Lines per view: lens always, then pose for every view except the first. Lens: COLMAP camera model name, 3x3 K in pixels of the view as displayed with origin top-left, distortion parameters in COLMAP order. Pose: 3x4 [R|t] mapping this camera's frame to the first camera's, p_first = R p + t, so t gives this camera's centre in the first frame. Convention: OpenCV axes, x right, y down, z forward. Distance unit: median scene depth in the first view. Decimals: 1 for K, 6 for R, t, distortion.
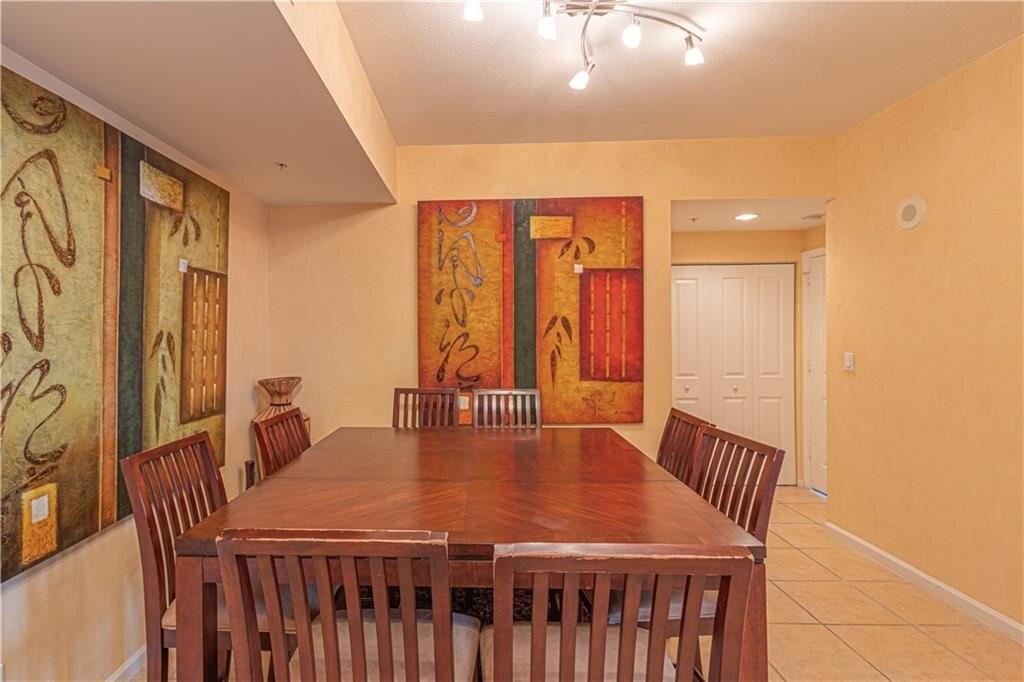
lens RADIAL K [[494.1, 0, 511.8], [0, 494.1, 338.6], [0, 0, 1]] dist [0.008007, 0.000025]
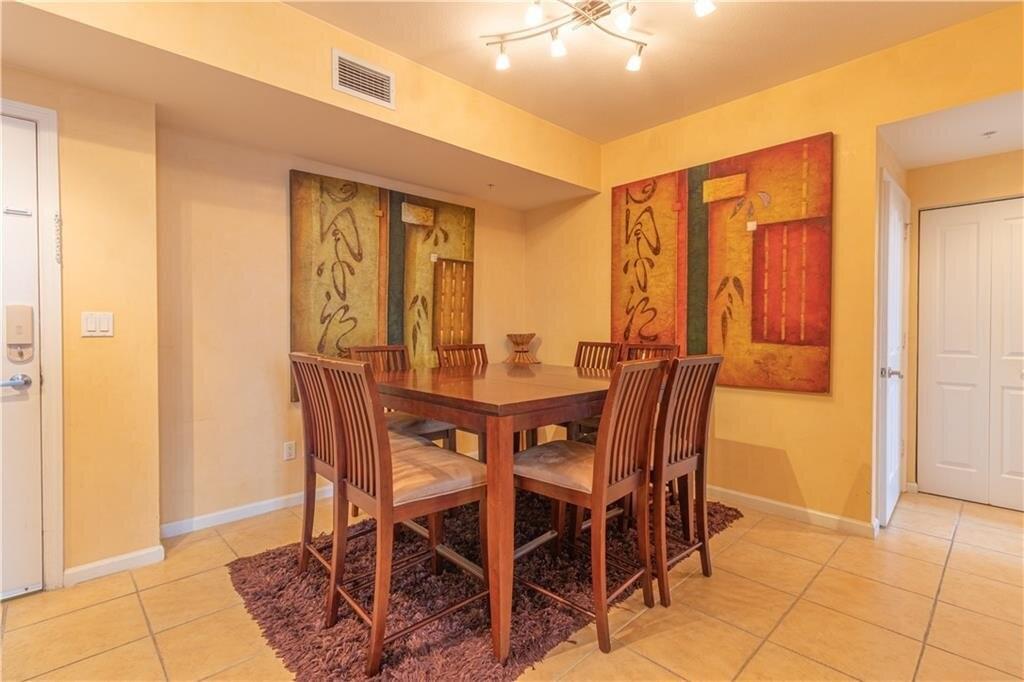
lens RADIAL K [[494.1, 0, 517.5], [0, 494.1, 333.8], [0, 0, 1]] dist [0.008007, 0.000025]
pose [[0.709451, 0.016839, -0.704554, 0.494164], [-0.008194, 0.999844, 0.015645, 0.056762], [0.704707, -0.005326, 0.709478, -0.004530]]
